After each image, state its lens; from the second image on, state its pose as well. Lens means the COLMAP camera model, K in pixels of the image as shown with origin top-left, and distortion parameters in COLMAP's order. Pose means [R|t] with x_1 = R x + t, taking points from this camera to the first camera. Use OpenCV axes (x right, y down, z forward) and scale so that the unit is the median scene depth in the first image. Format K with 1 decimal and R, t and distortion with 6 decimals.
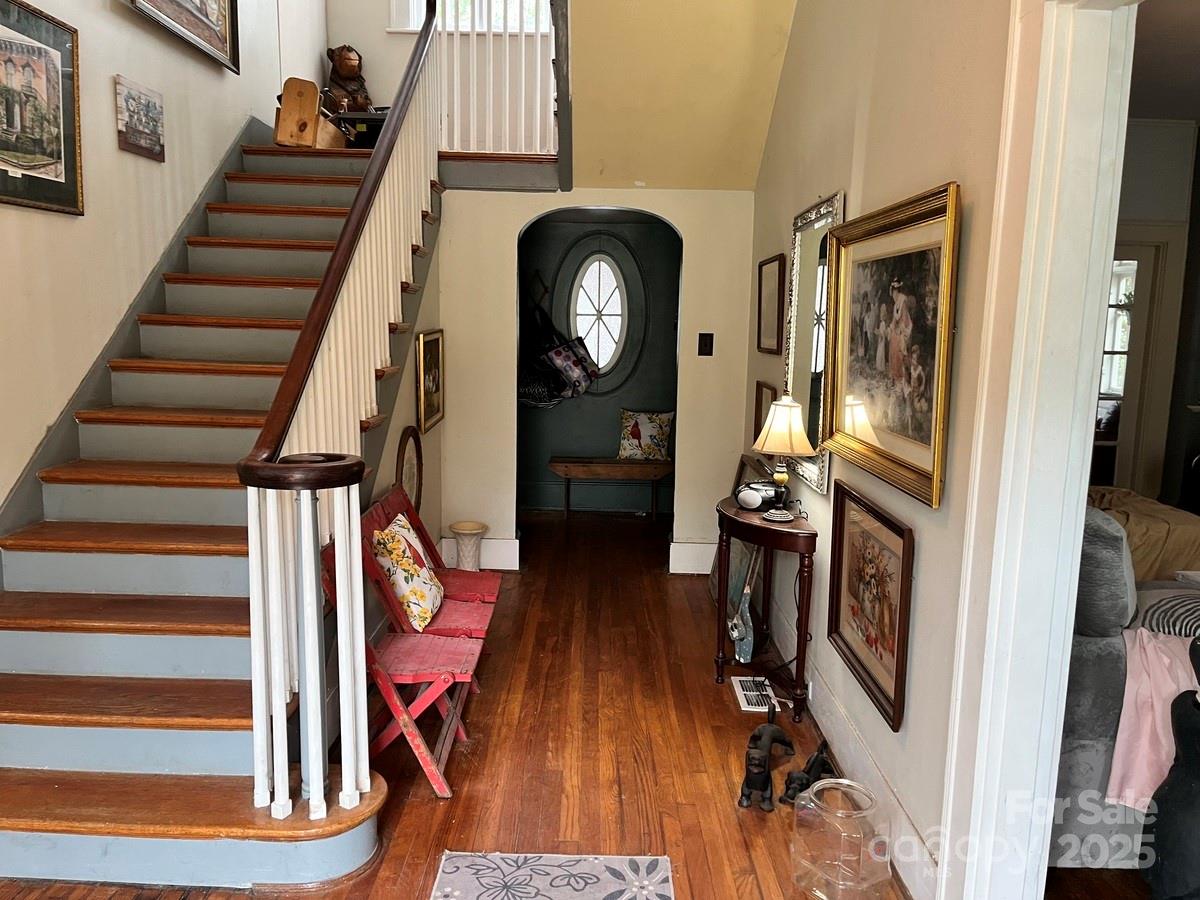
lens RADIAL K [[898.8, 0, 600.0], [0, 898.8, 450.0], [0, 0, 1]] dist [0.062376, -0.088795]
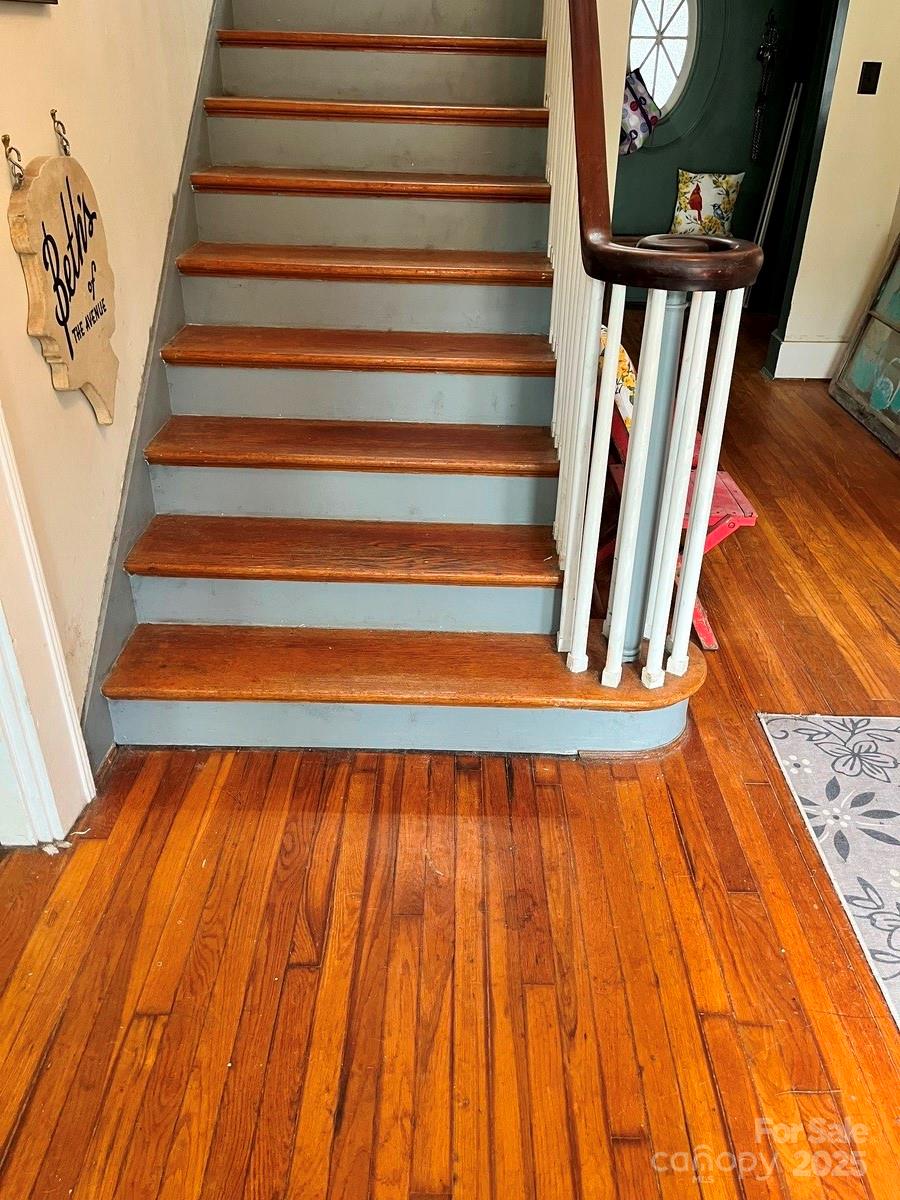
lens RADIAL K [[898.8, 0, 455.5], [0, 898.8, 592.6], [0, 0, 1]] dist [0.062376, -0.088795]
pose [[0.999947, 0.002457, -0.009957, -0.360839], [0.001509, 0.925056, 0.379828, -0.006635], [0.010144, -0.379823, 0.925003, 0.166860]]
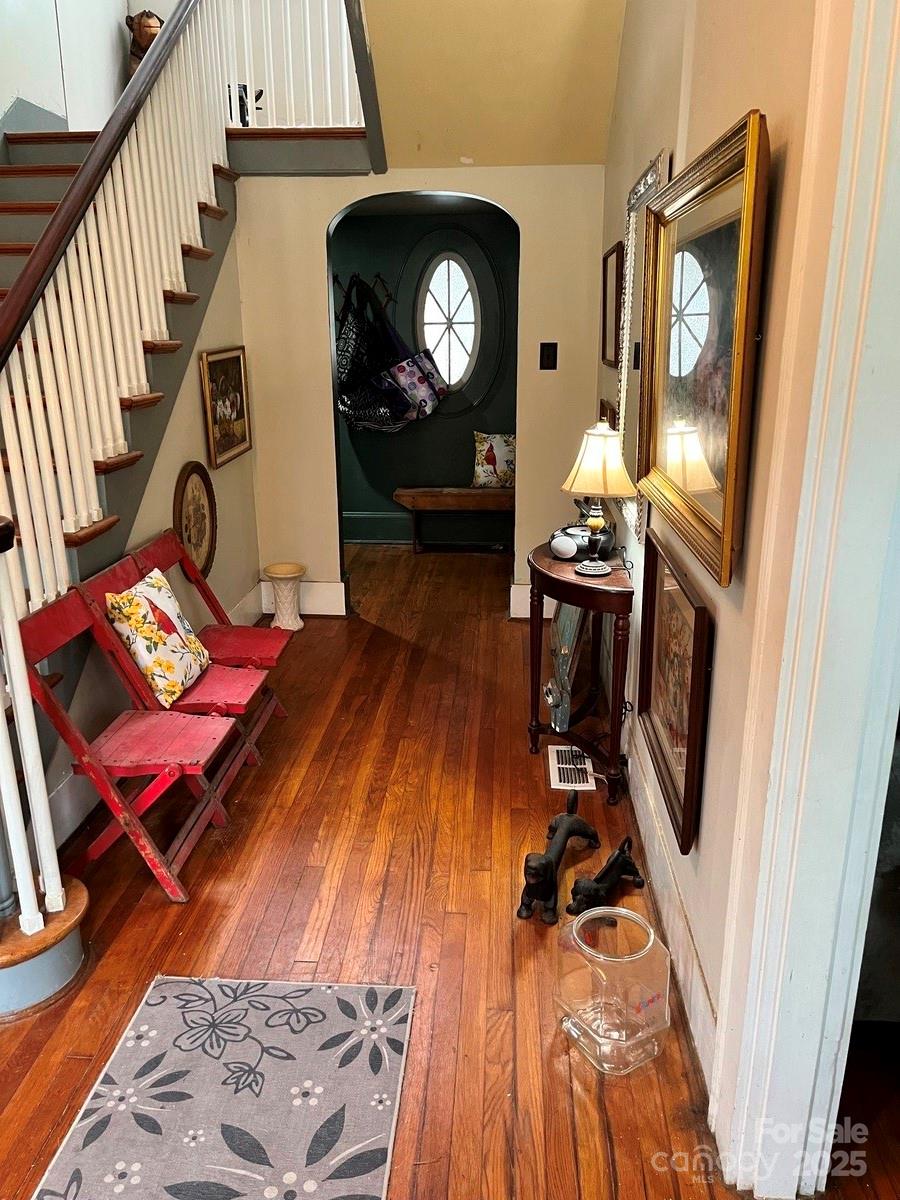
lens RADIAL K [[898.8, 0, 455.5], [0, 898.8, 592.6], [0, 0, 1]] dist [0.062376, -0.088795]
pose [[0.997693, -0.007555, -0.067469, 0.134678], [0.017008, 0.989914, 0.140645, -0.025768], [0.065726, -0.141468, 0.987759, 0.171615]]
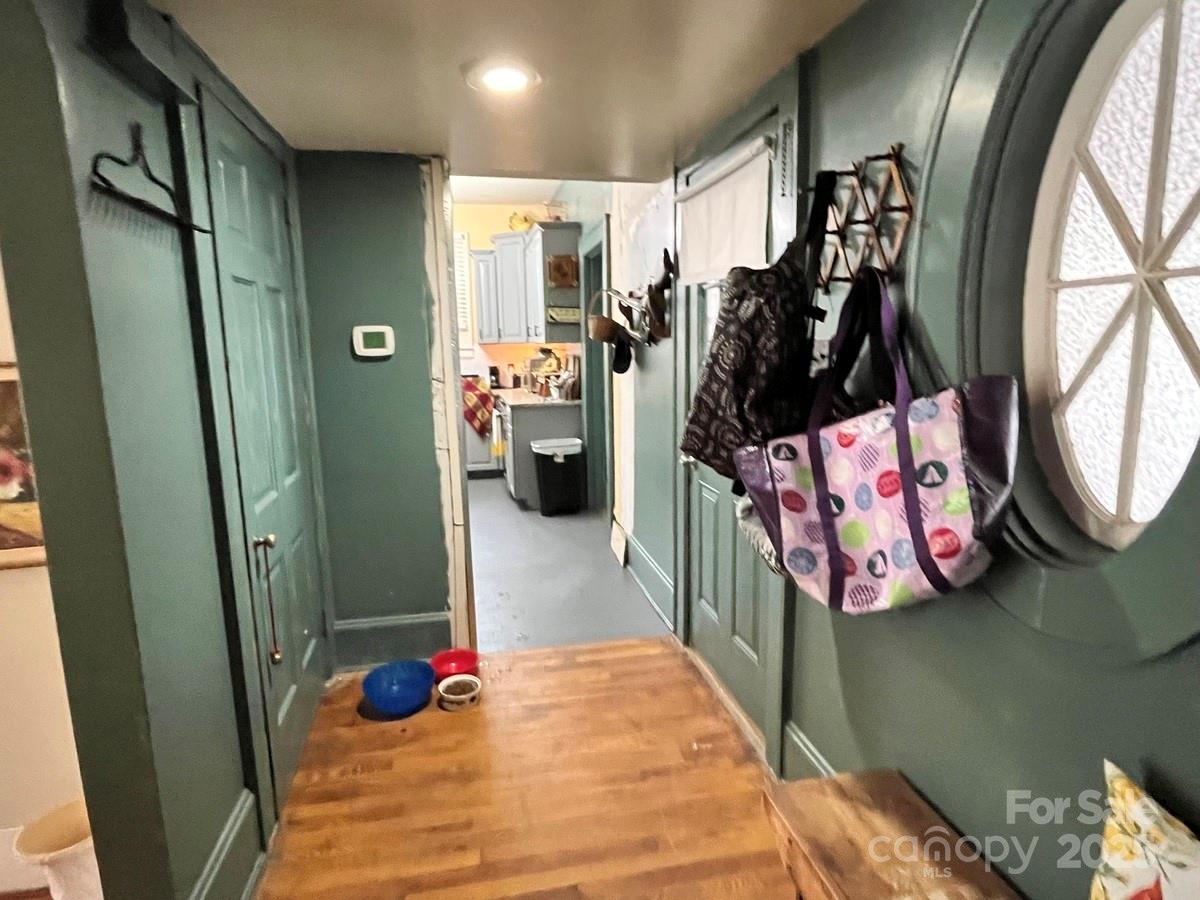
lens RADIAL K [[652.8, 0, 600.0], [0, 652.8, 450.0], [0, 0, 1]] dist [-0.000192, 0.000167]
pose [[0.186759, 0.134824, -0.973110, 0.274043], [-0.119680, 0.986283, 0.113680, -0.238405], [0.975089, 0.095231, 0.200333, 1.800966]]
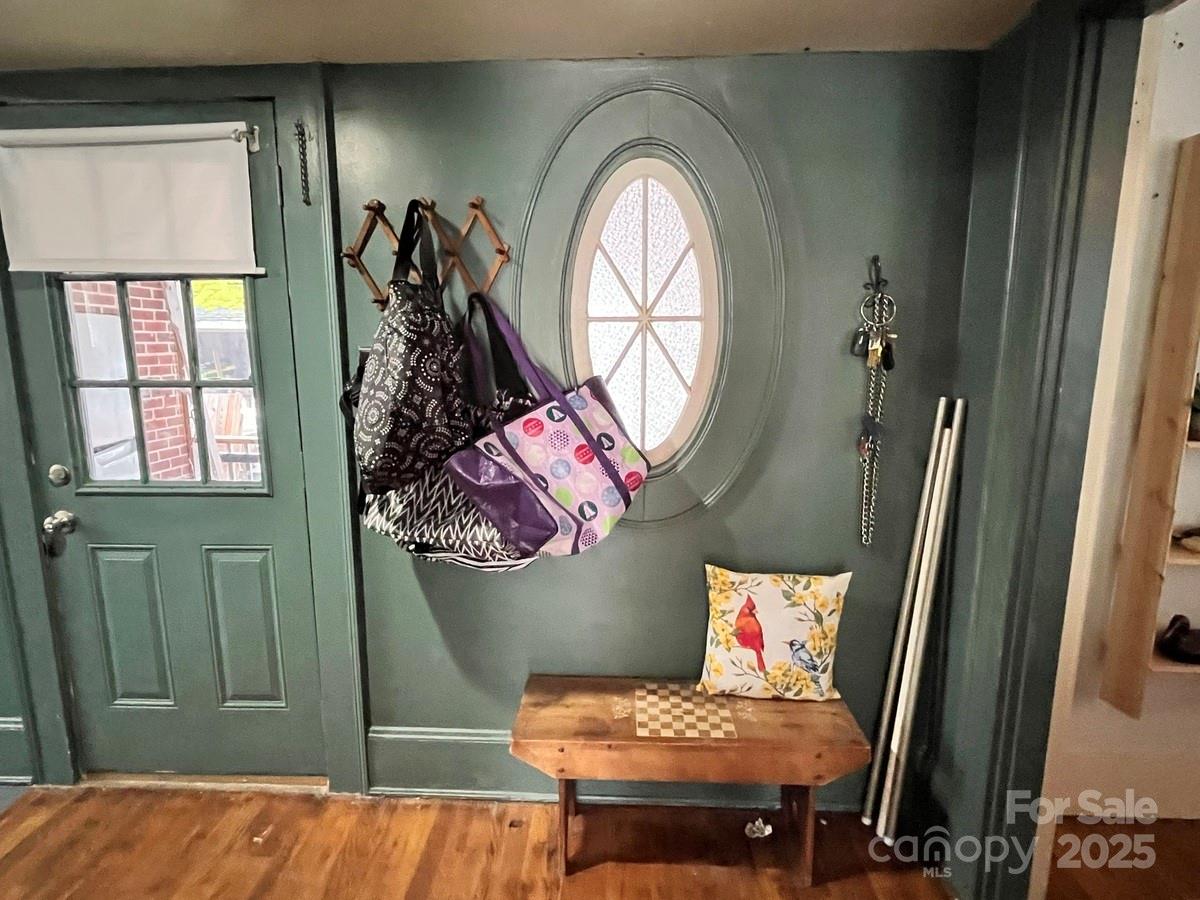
lens RADIAL K [[652.6, 0, 594.3], [0, 652.6, 451.2], [0, 0, 1]] dist [-0.001933, -0.002209]
pose [[0.998618, -0.015632, -0.050168, -0.019931], [0.017093, 0.999438, 0.028821, -0.214301], [0.049690, -0.029638, 0.998325, 1.510495]]
